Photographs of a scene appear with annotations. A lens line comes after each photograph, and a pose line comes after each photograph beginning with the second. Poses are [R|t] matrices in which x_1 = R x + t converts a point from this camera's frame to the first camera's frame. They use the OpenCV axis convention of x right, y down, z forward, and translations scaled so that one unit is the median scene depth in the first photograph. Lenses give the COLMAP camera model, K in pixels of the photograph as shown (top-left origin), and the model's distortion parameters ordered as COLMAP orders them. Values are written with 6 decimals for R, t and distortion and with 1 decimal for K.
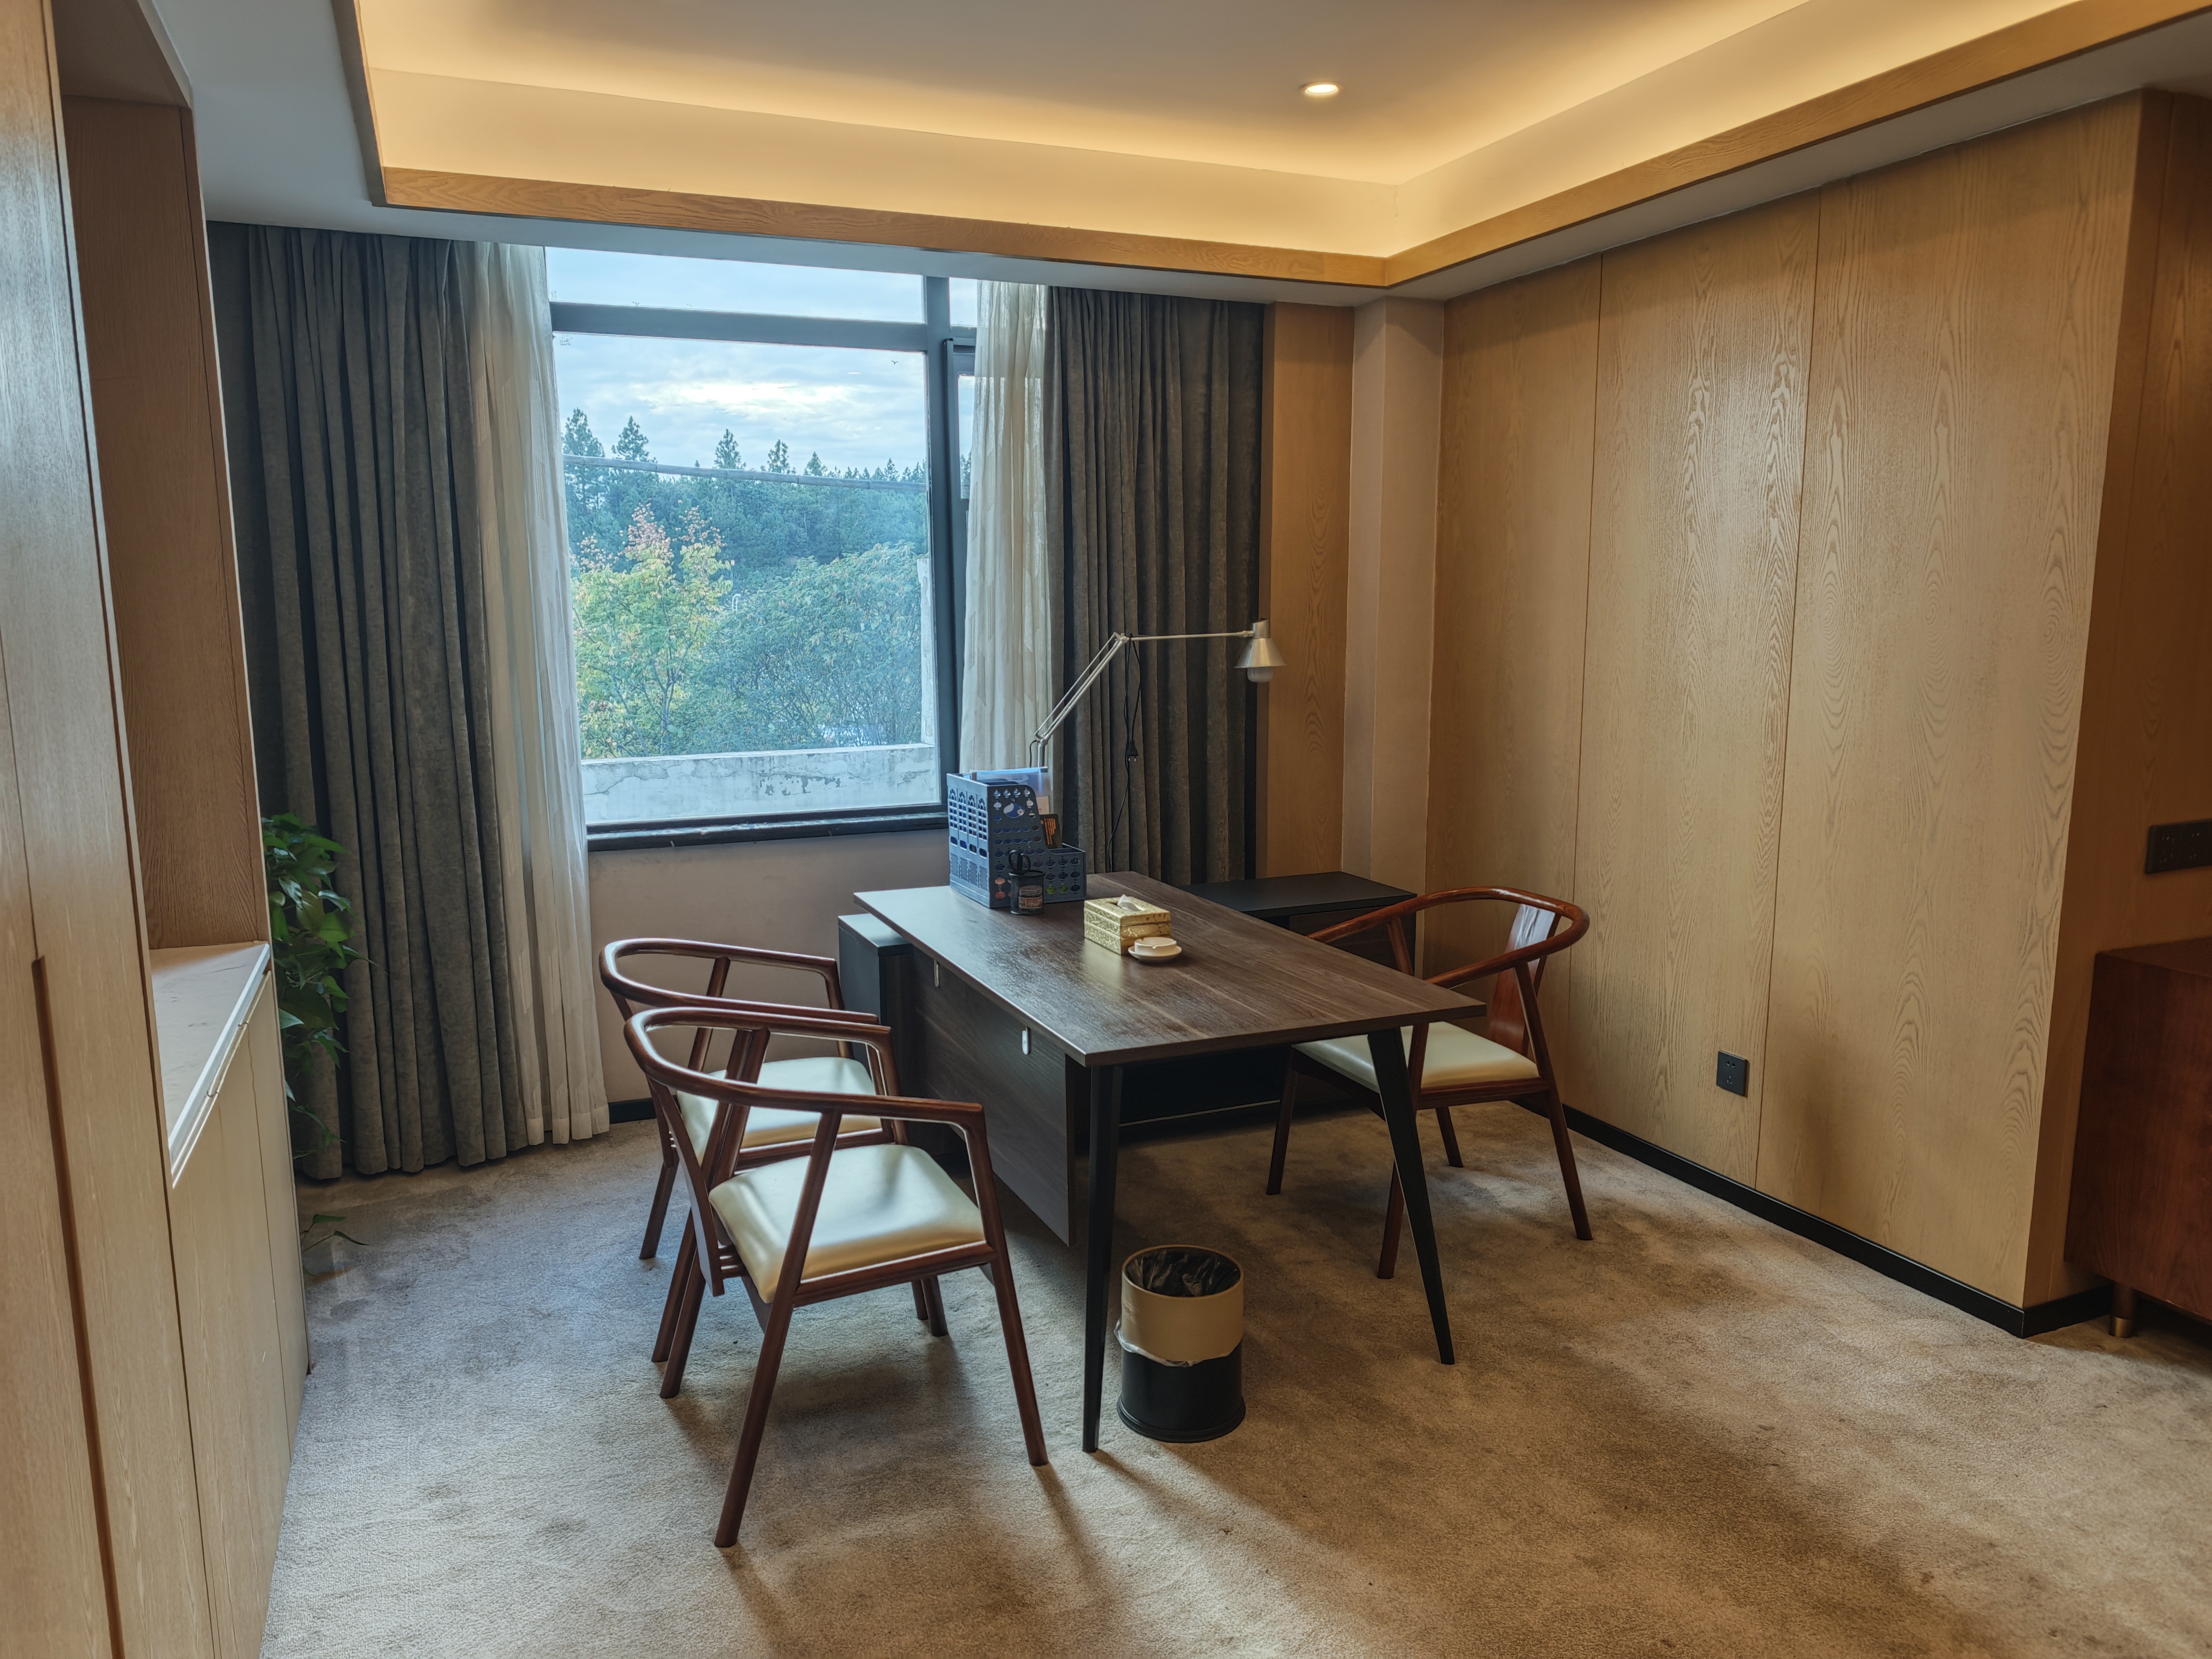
lens RADIAL K [[1498.1, 0, 1104.2], [0, 1498.1, 845.2], [0, 0, 1]] dist [0.000069, -0.002202]
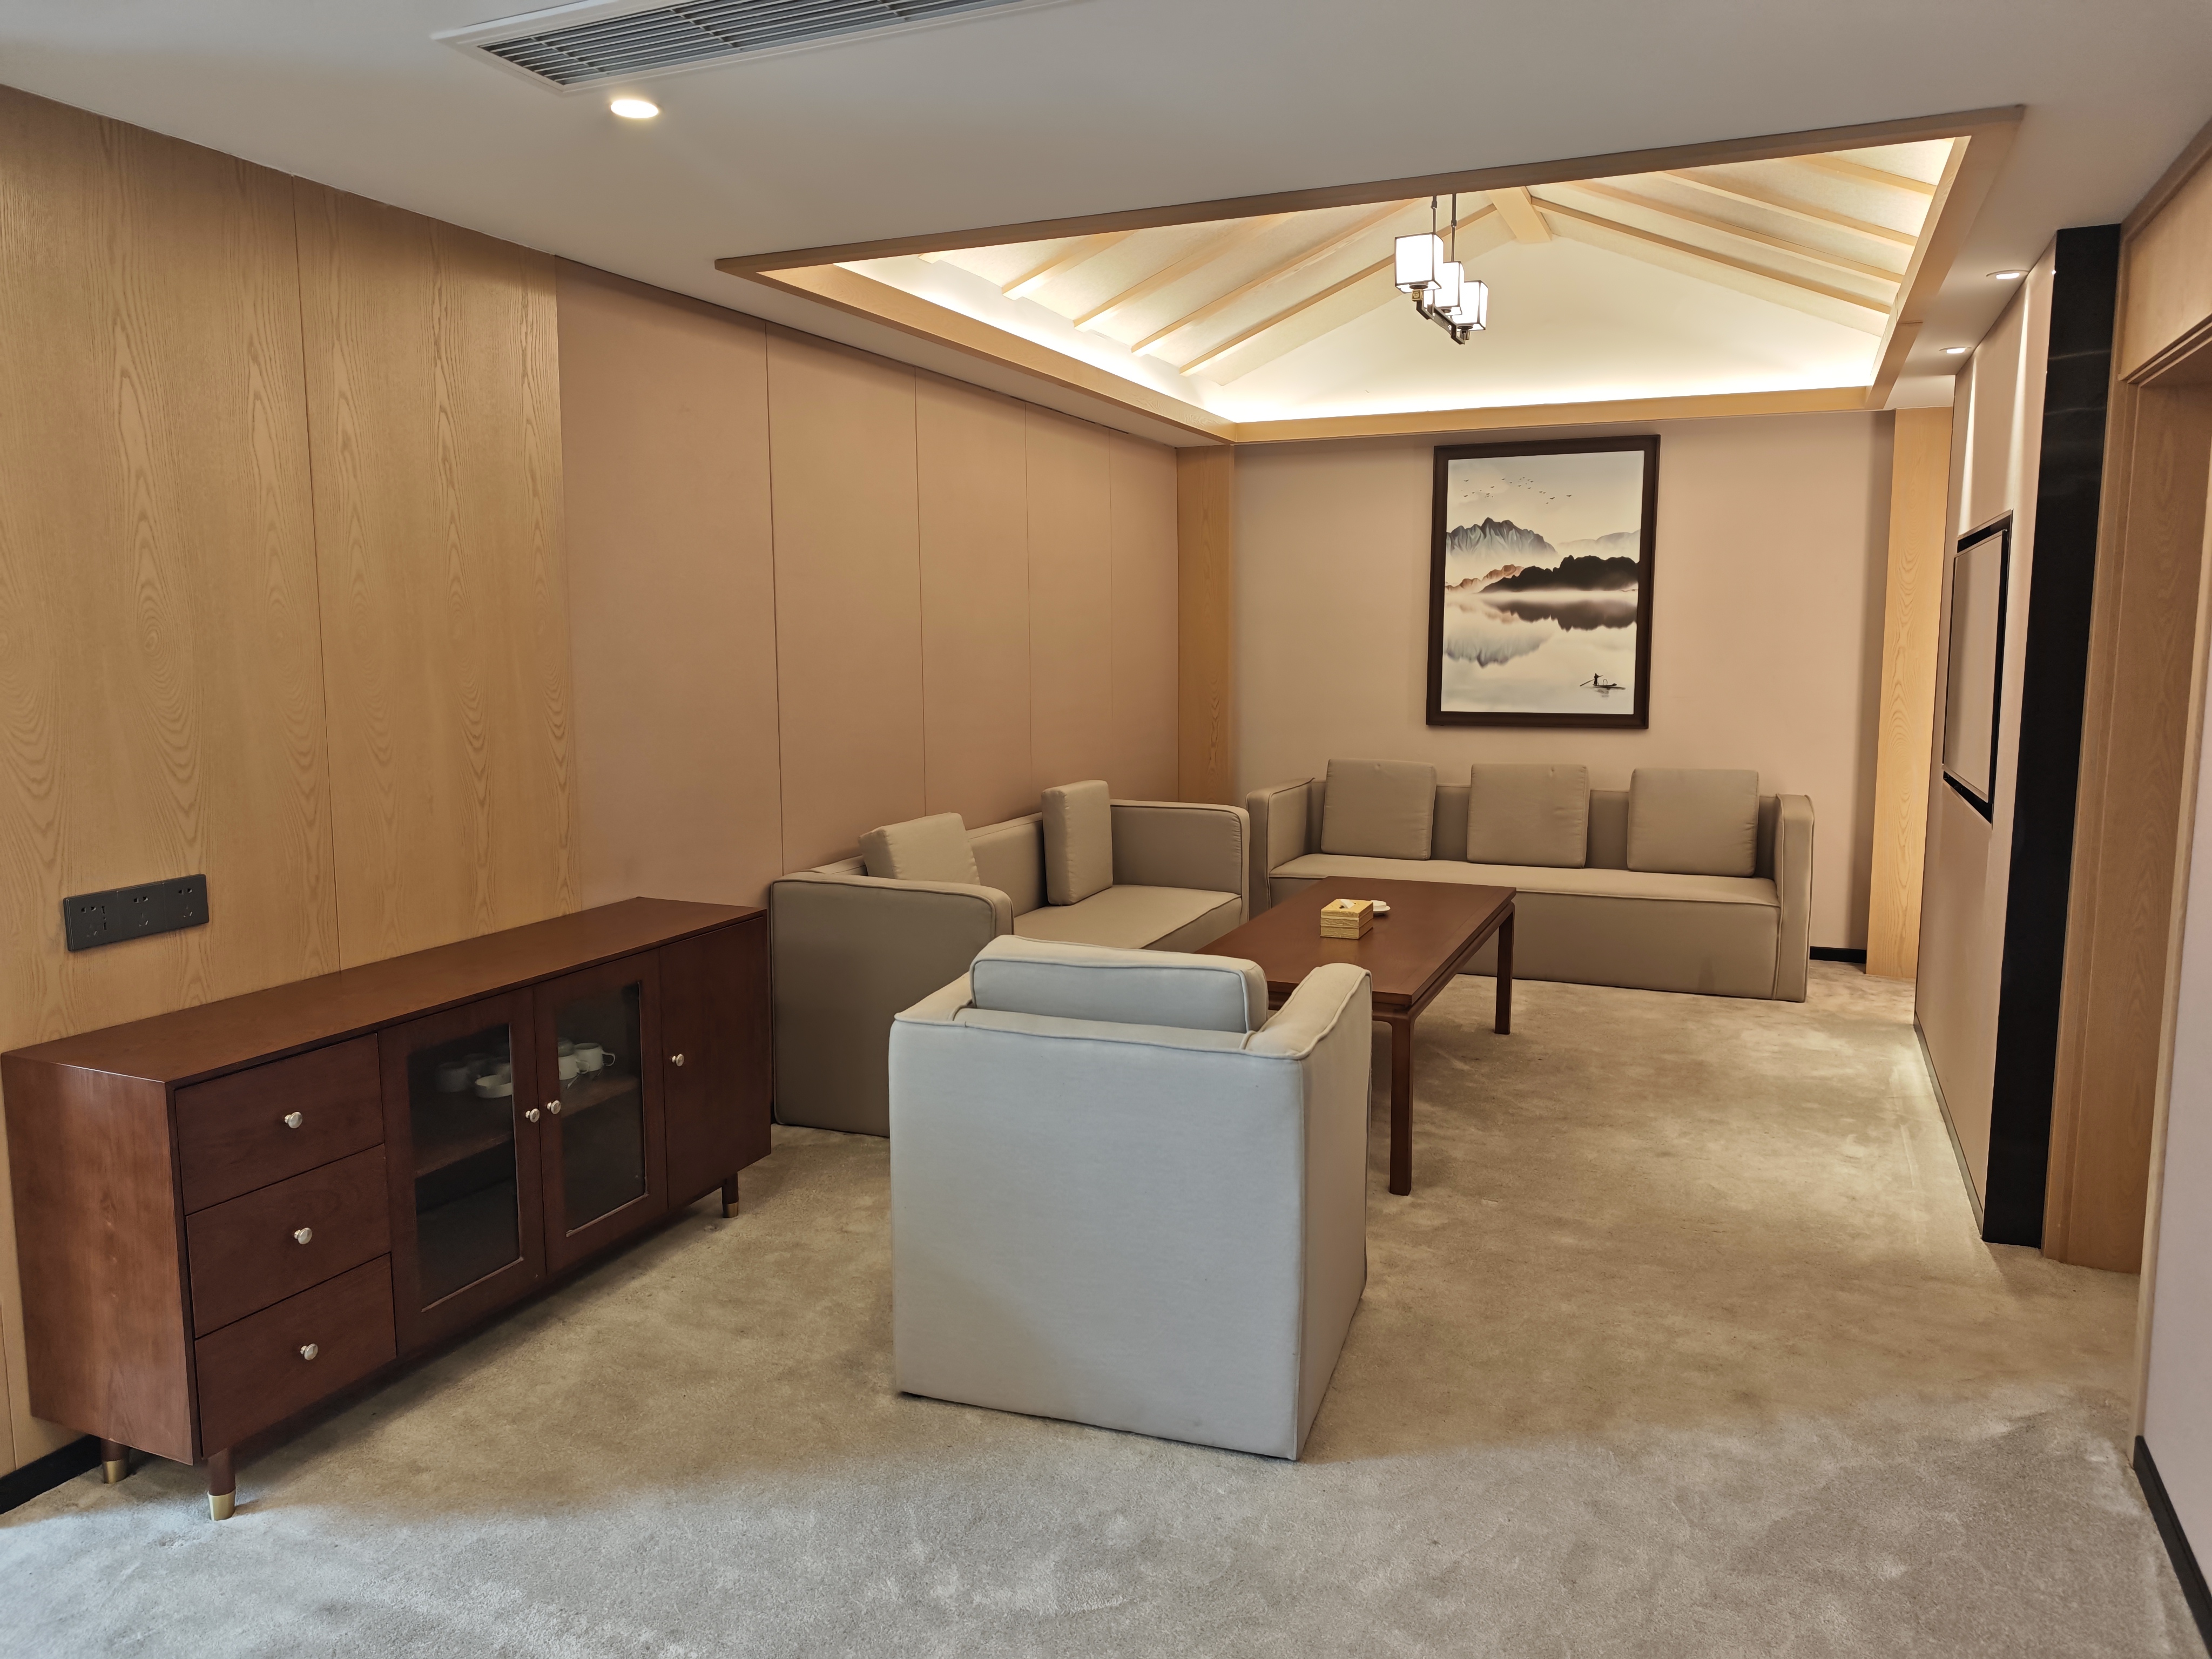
lens RADIAL K [[1526.9, 0, 1106.0], [0, 1526.9, 829.5], [0, 0, 1]] dist [0.046712, -0.042733]
pose [[0.733170, -0.085635, 0.674633, 0.468837], [0.105901, 0.994314, 0.011124, 0.002084], [-0.671750, 0.063289, 0.738070, -0.066679]]
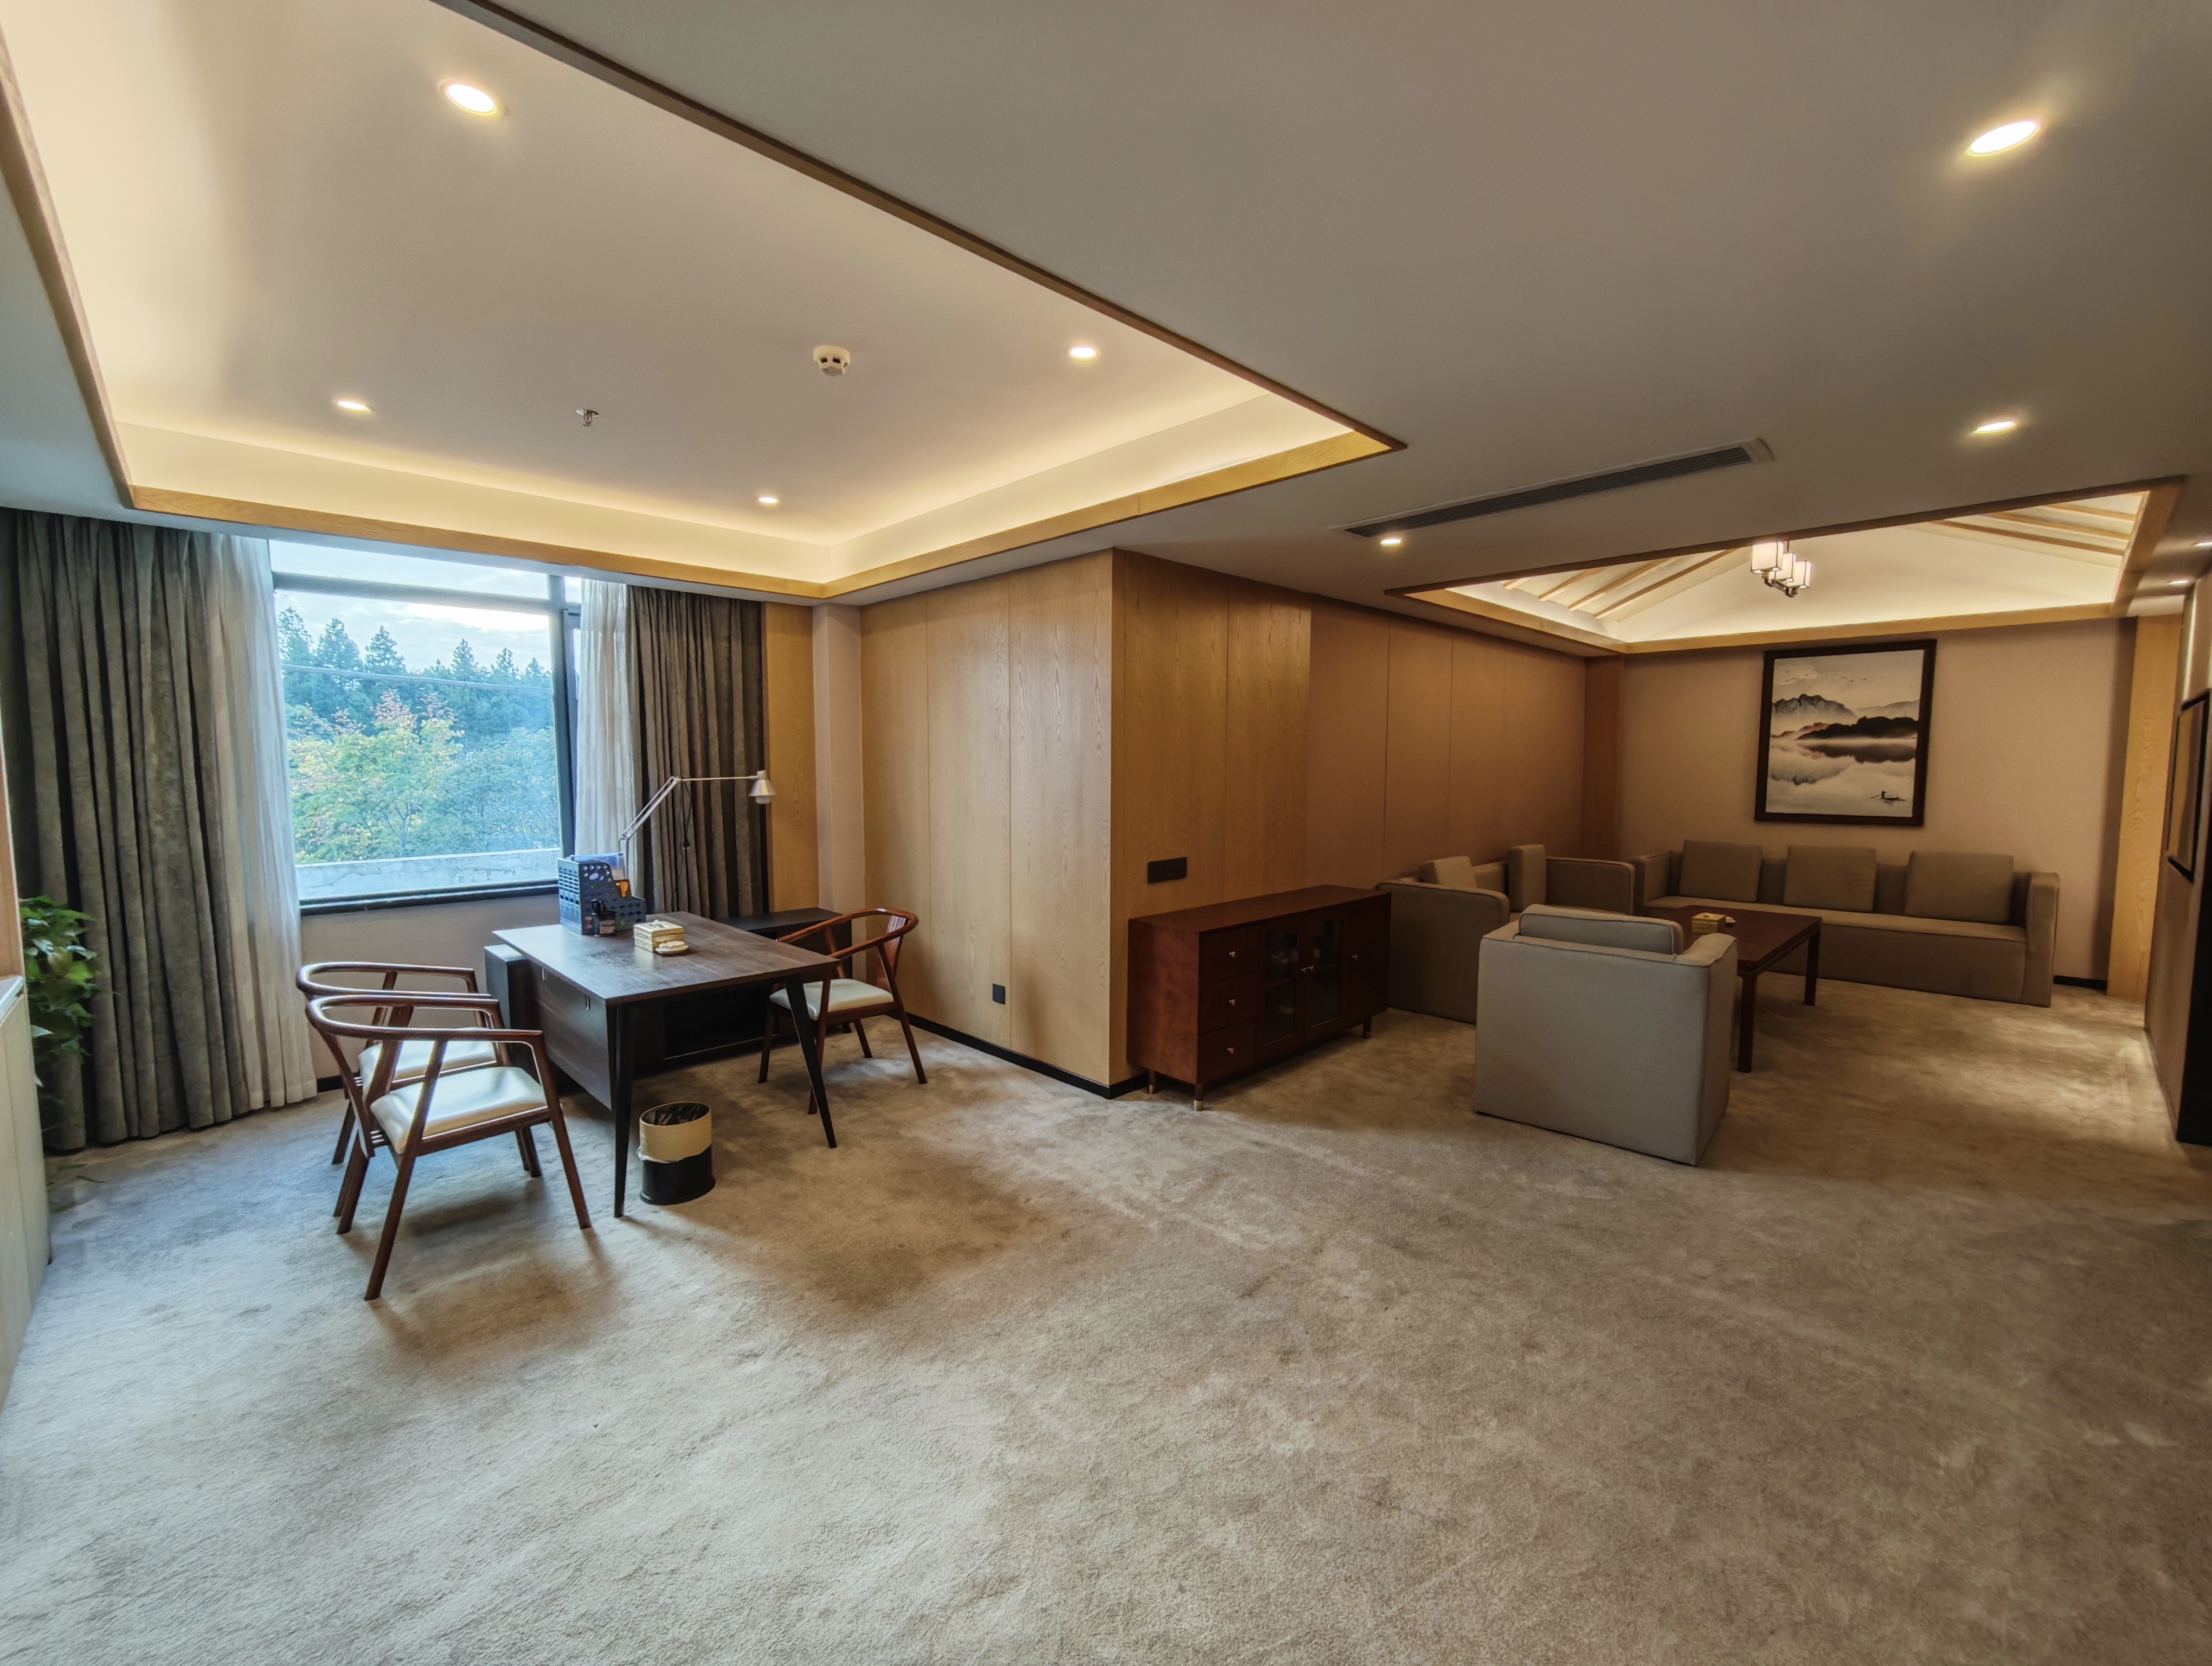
lens RADIAL K [[920.3, 0, 1109.6], [0, 920.3, 841.1], [0, 0, 1]] dist [-0.002493, 0.002867]
pose [[0.936226, -0.024442, 0.350548, 0.136913], [0.050381, 0.996608, -0.065067, 0.037735], [-0.347768, 0.078579, 0.934282, -0.244691]]
